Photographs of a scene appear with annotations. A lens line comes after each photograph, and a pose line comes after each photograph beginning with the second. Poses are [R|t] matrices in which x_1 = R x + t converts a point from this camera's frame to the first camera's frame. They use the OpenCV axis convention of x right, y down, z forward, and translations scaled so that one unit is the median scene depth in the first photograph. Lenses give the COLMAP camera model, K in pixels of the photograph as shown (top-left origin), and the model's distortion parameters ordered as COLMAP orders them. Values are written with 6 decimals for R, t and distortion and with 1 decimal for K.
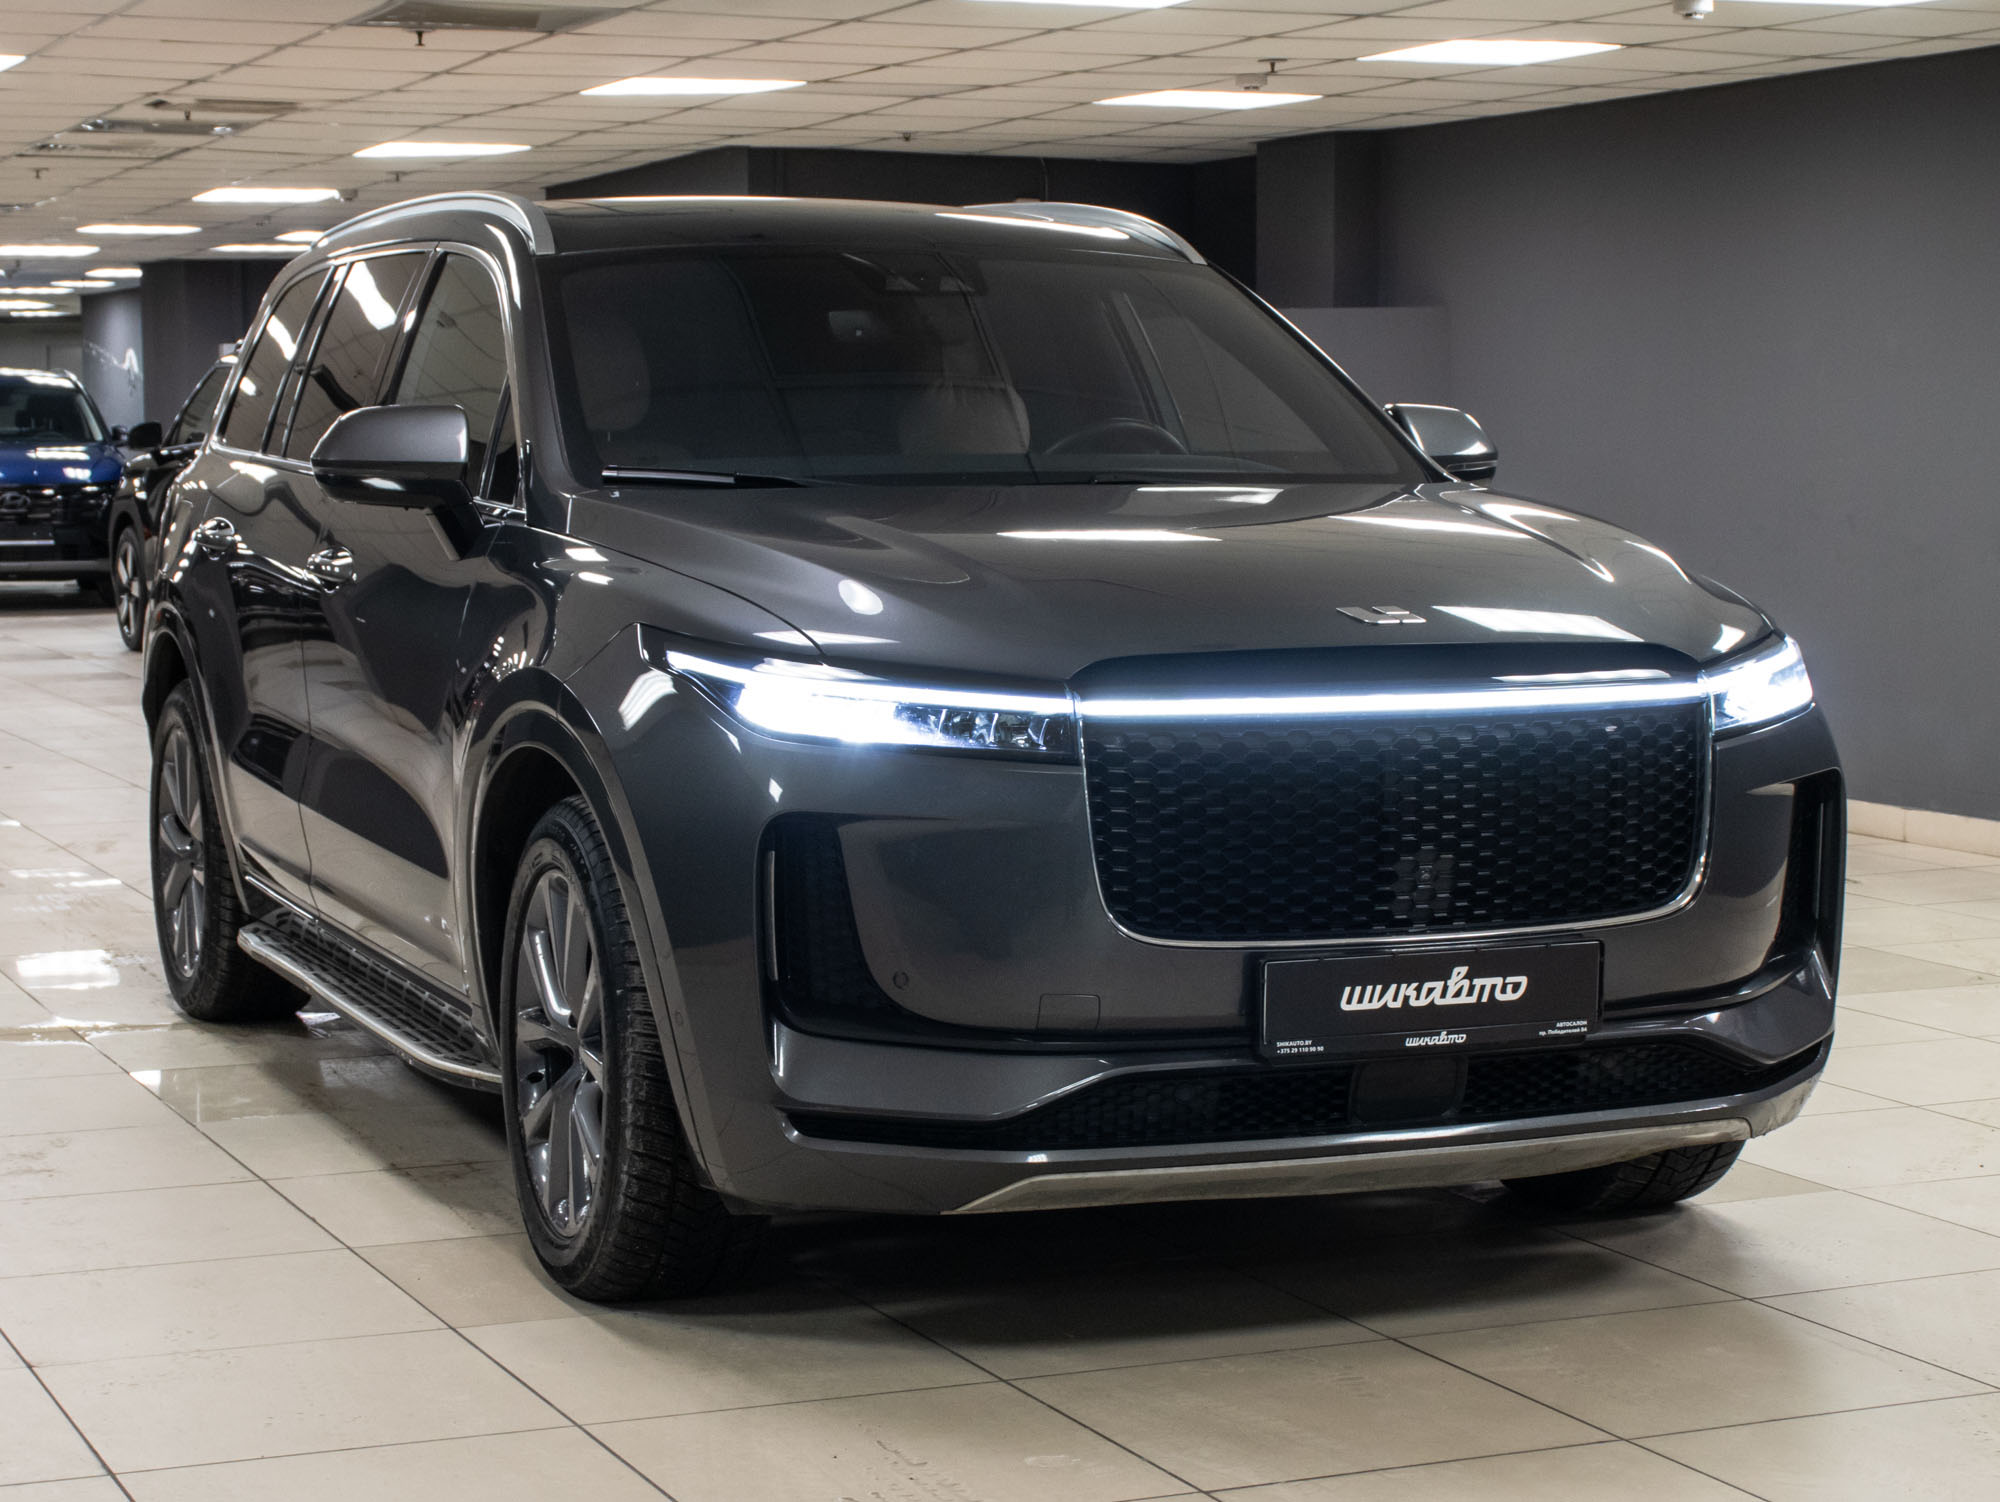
lens RADIAL K [[3977.6, 0, 996.8], [0, 3977.6, 730.6], [0, 0, 1]] dist [0.097161, 0.000000]
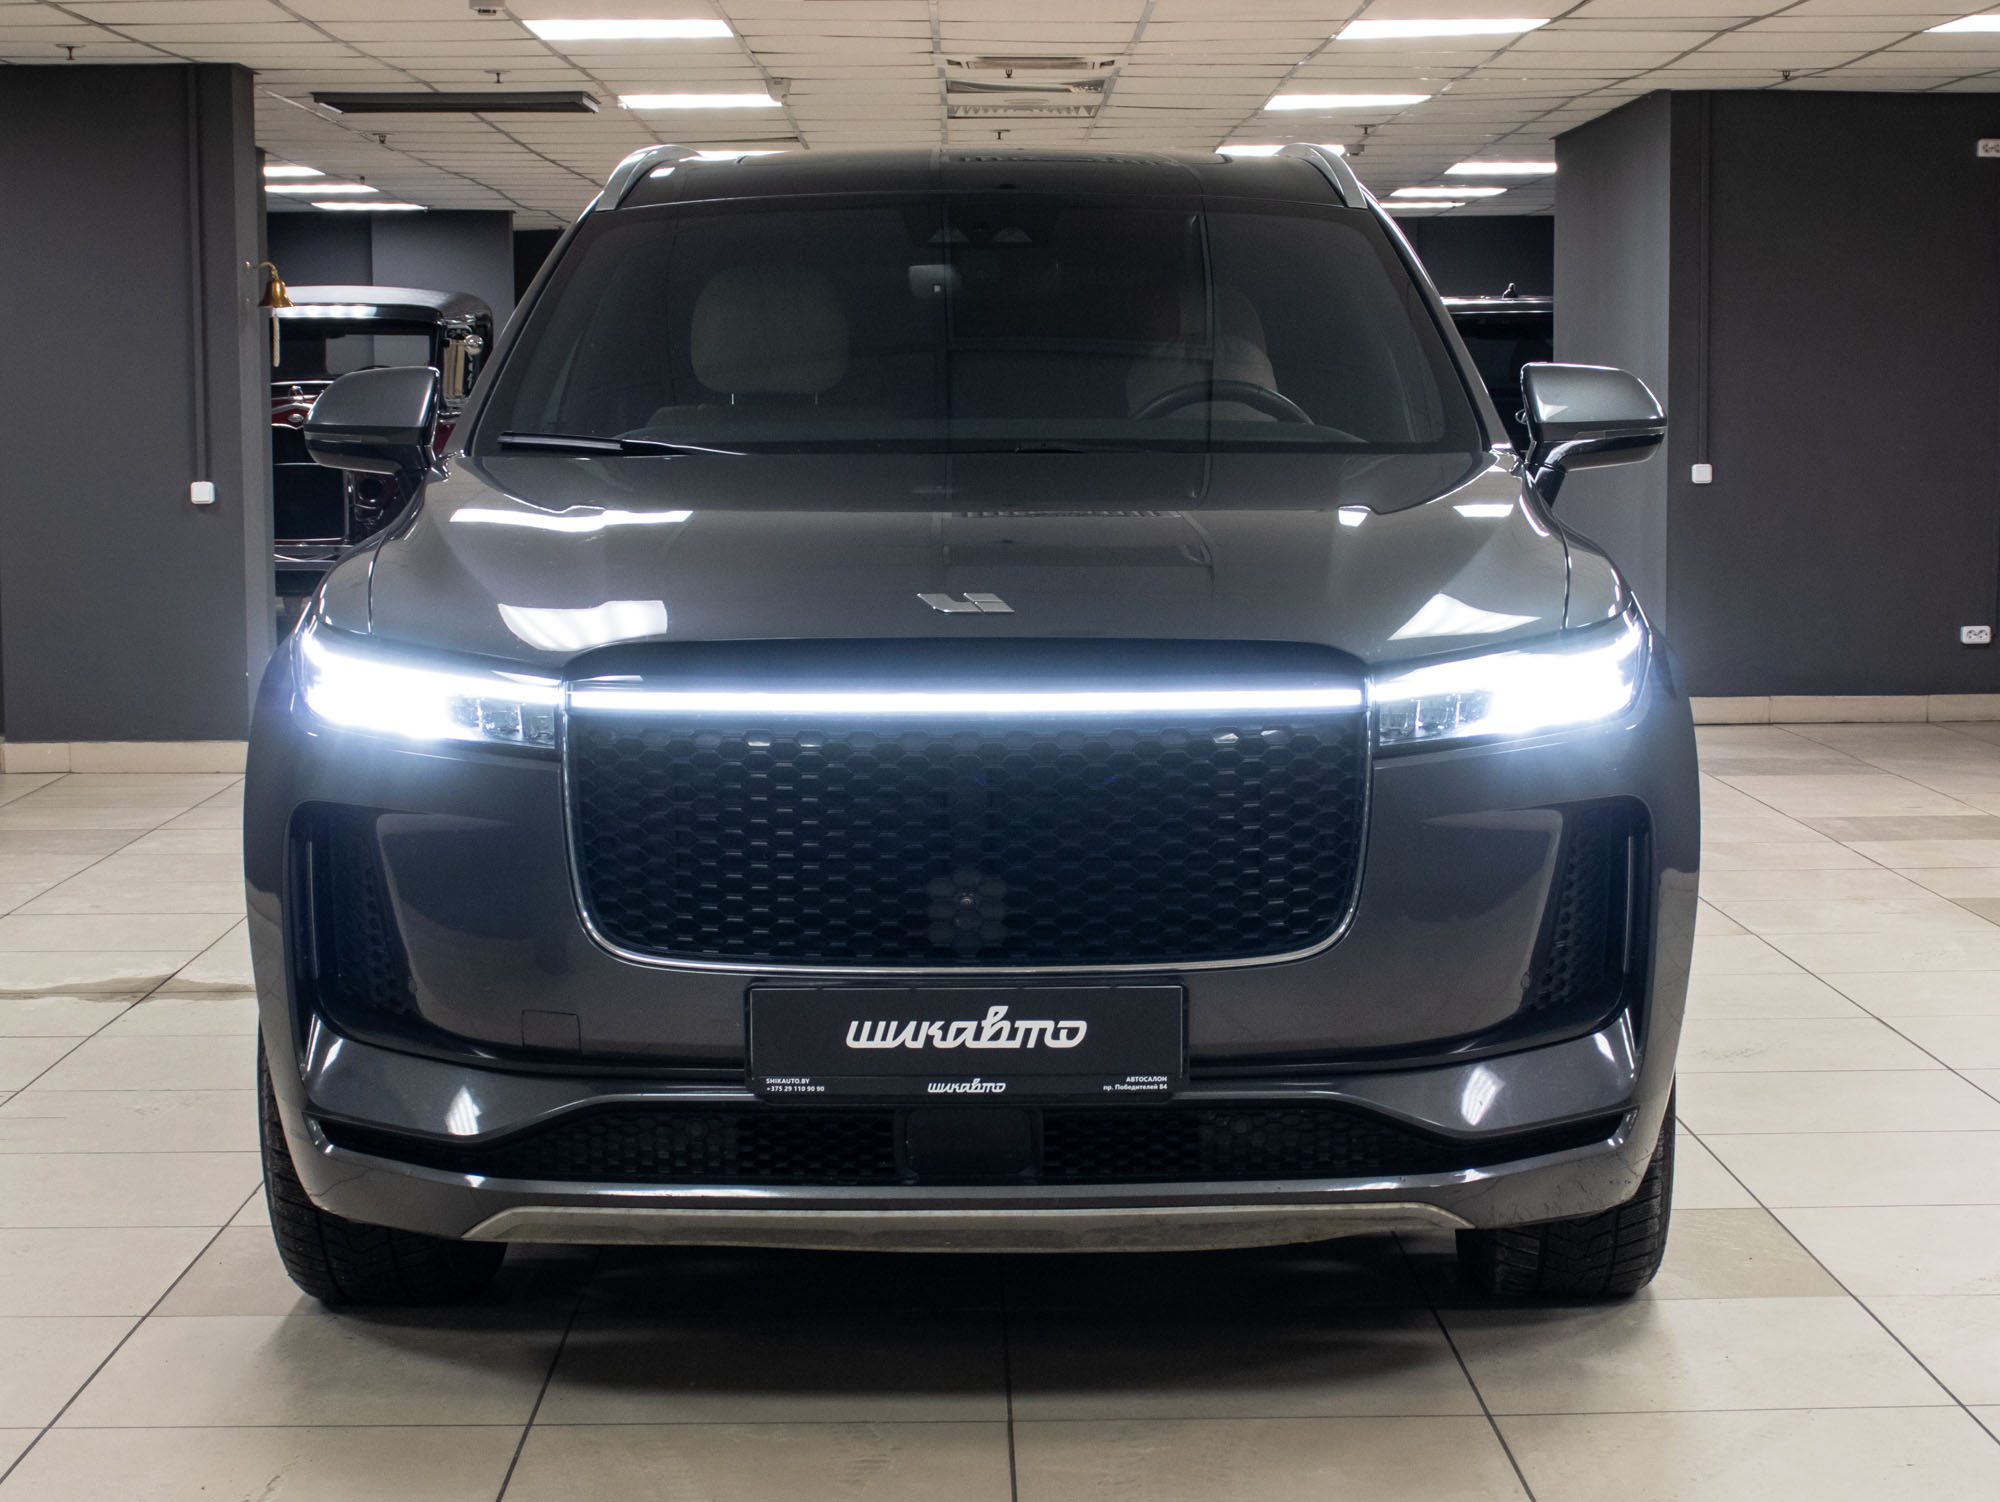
lens RADIAL K [[3977.6, 0, 995.9], [0, 3977.6, 768.9], [0, 0, 1]] dist [0.097161, 0.000000]
pose [[0.926044, 0.037146, -0.375584, 0.442375], [-0.030383, 0.999252, 0.023915, -0.013794], [0.376191, -0.010735, 0.926480, 0.188565]]
